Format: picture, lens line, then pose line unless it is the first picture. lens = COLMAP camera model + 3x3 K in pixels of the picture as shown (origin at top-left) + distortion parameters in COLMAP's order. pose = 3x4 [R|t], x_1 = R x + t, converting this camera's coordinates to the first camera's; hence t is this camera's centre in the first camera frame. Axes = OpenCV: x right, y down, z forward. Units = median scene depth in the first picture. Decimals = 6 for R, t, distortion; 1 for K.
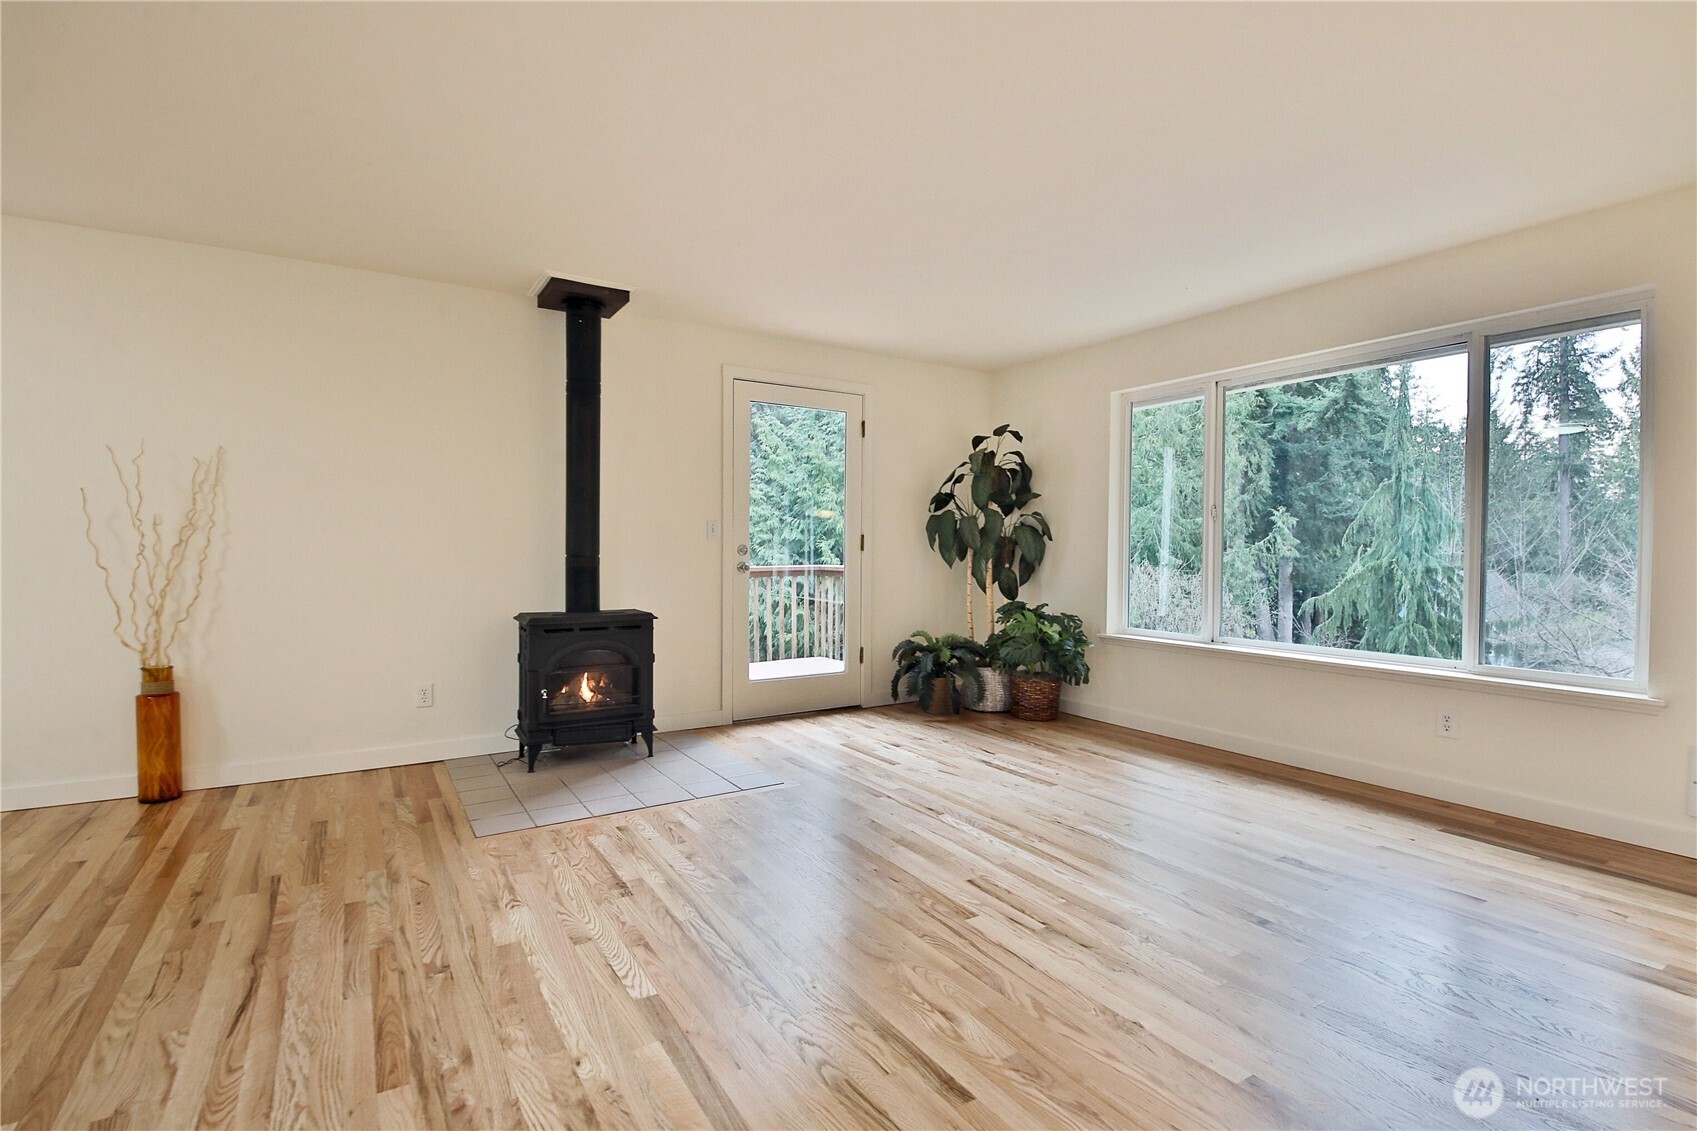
lens RADIAL K [[788.9, 0, 848.5], [0, 788.9, 565.5], [0, 0, 1]] dist [0.022794, -0.031757]
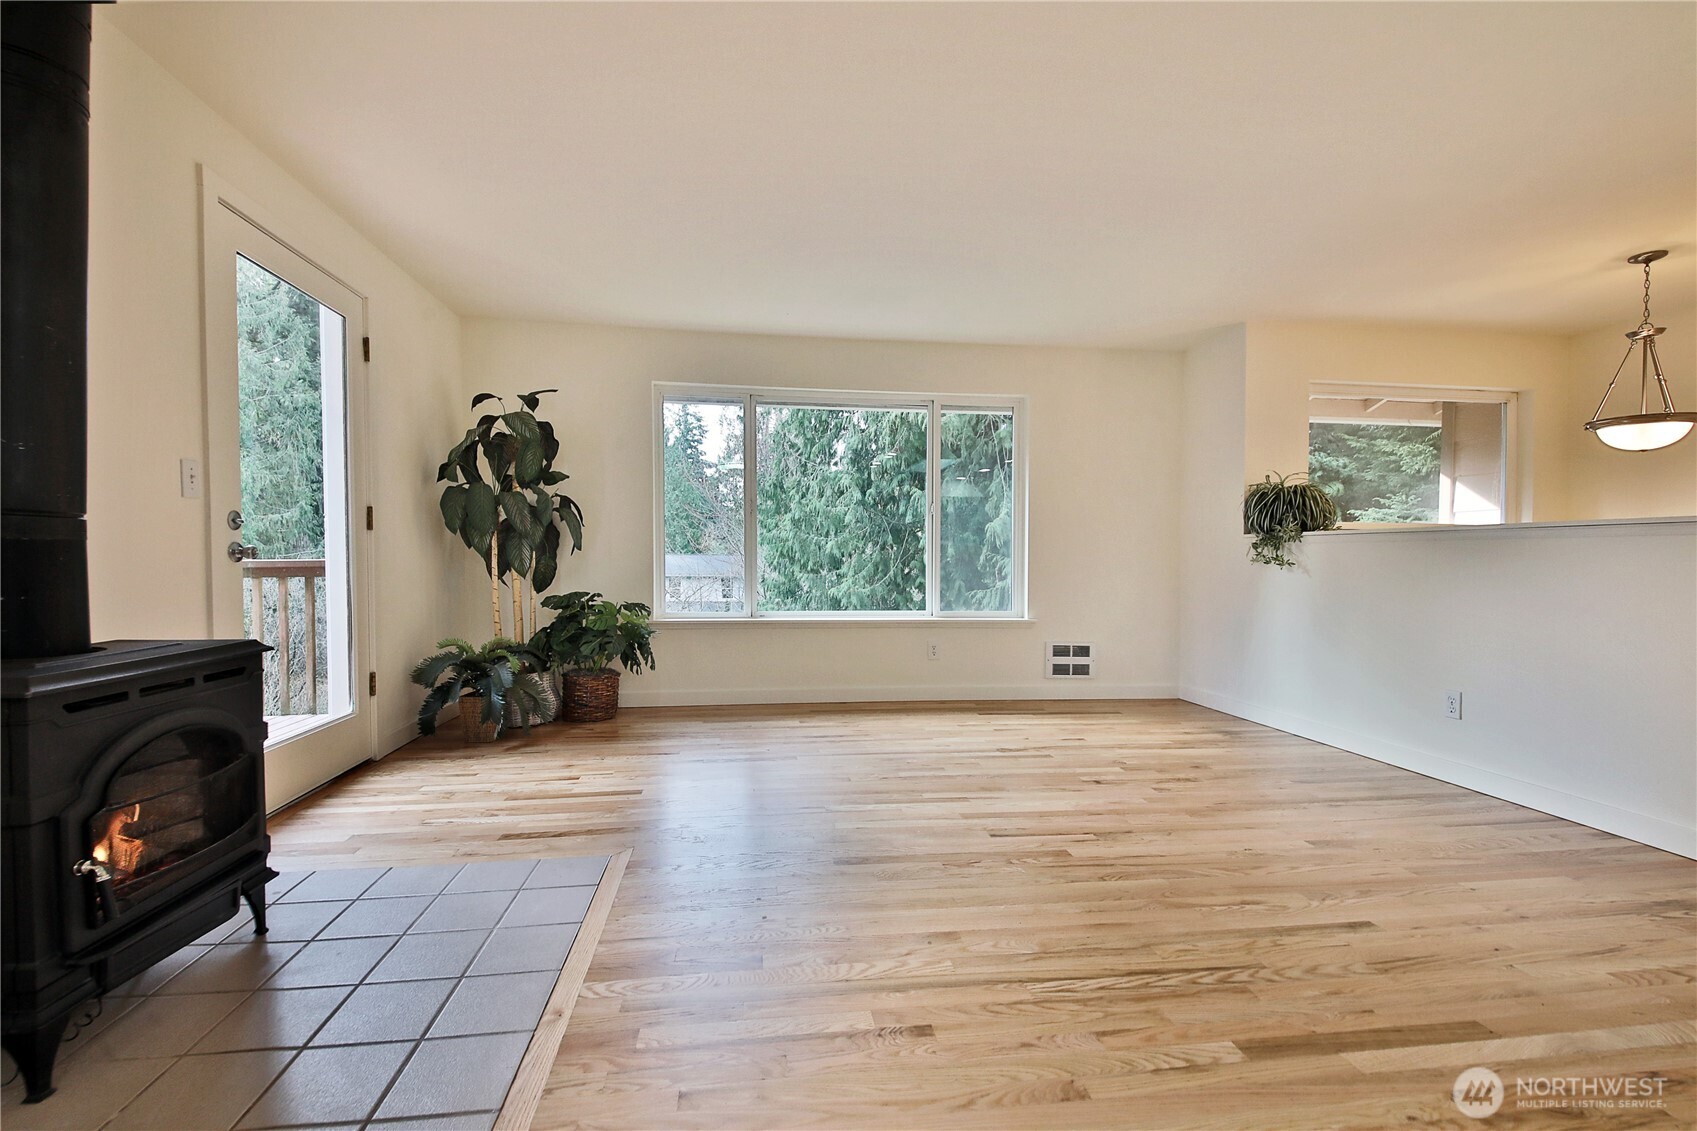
lens RADIAL K [[704.7, 0, 848.5], [0, 704.7, 565.5], [0, 0, 1]] dist [-0.000566, -0.000171]
pose [[0.430776, -0.013220, 0.902362, -0.614966], [0.009118, 0.999905, 0.010296, 0.017596], [-0.902413, 0.003793, 0.430856, 0.599975]]
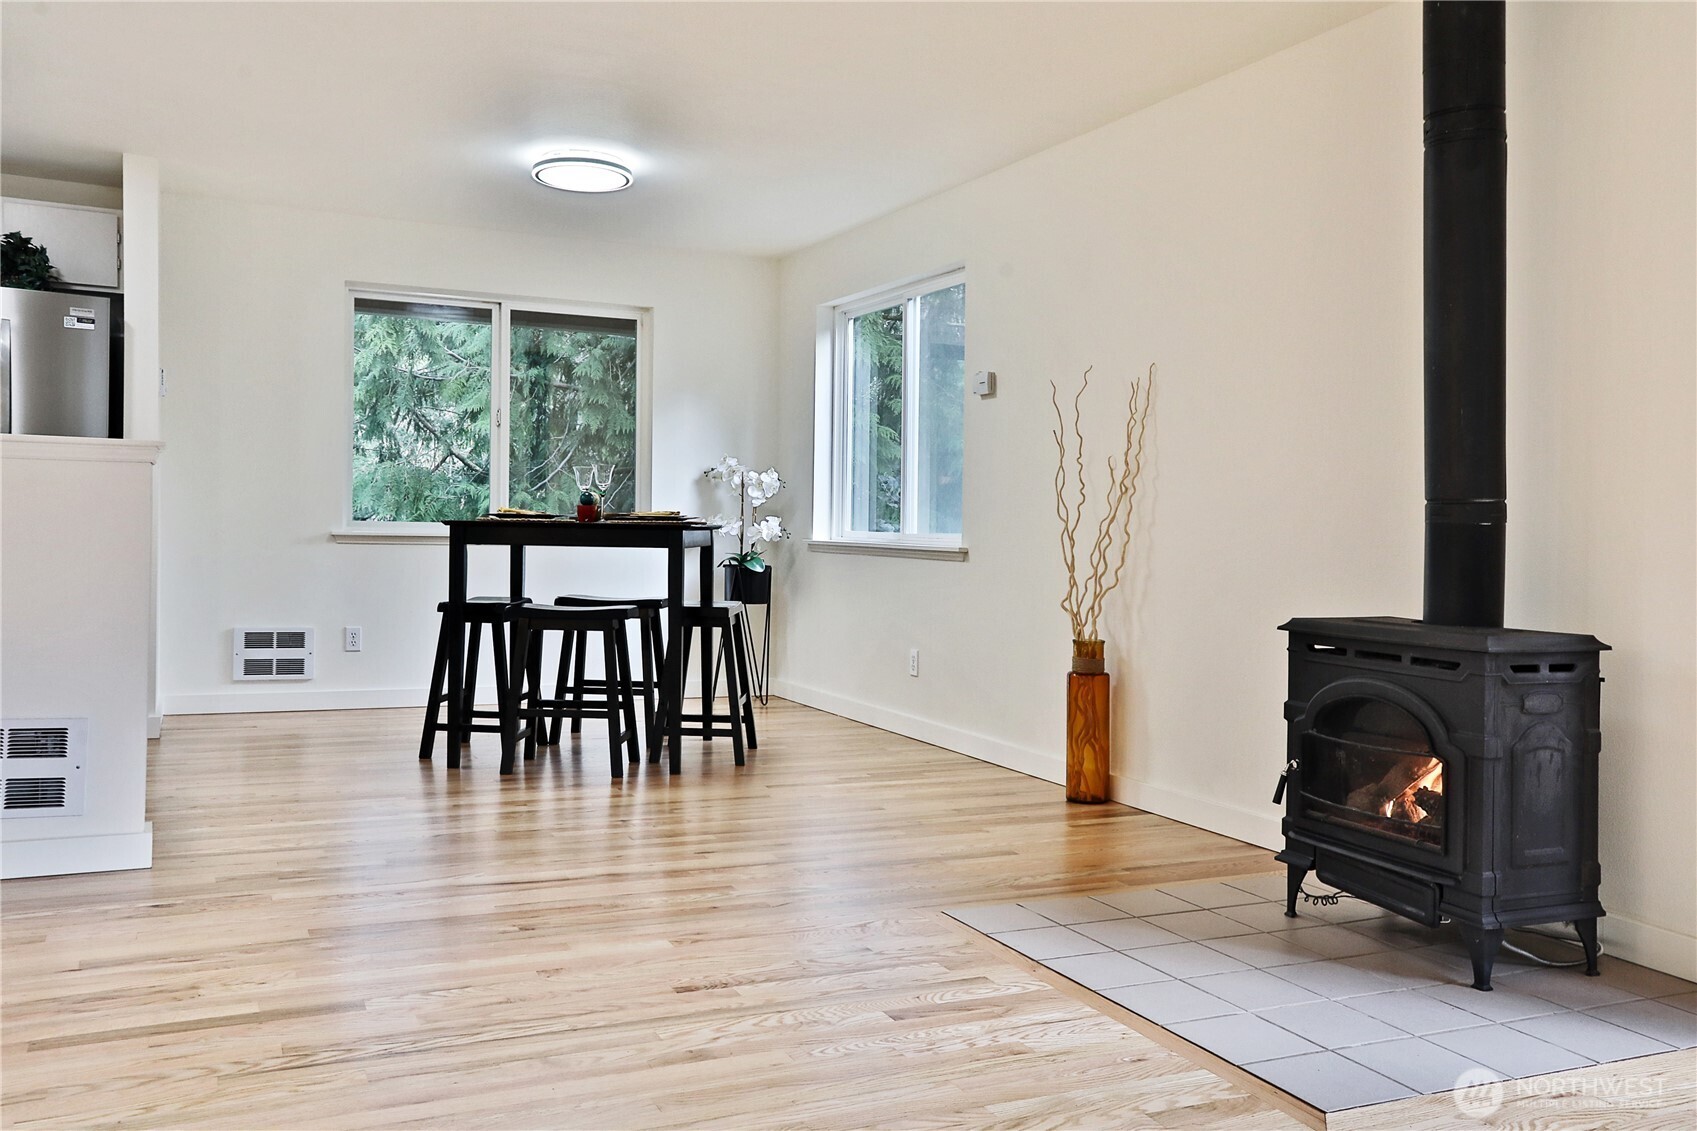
lens RADIAL K [[1427.3, 0, 848.5], [0, 1427.3, 565.5], [0, 0, 1]] dist [0.081256, 0.002848]
pose [[-0.147724, 0.019413, -0.988838, 0.653299], [-0.036103, 0.999035, 0.025007, 0.020777], [0.988369, 0.039394, -0.146880, 0.967286]]
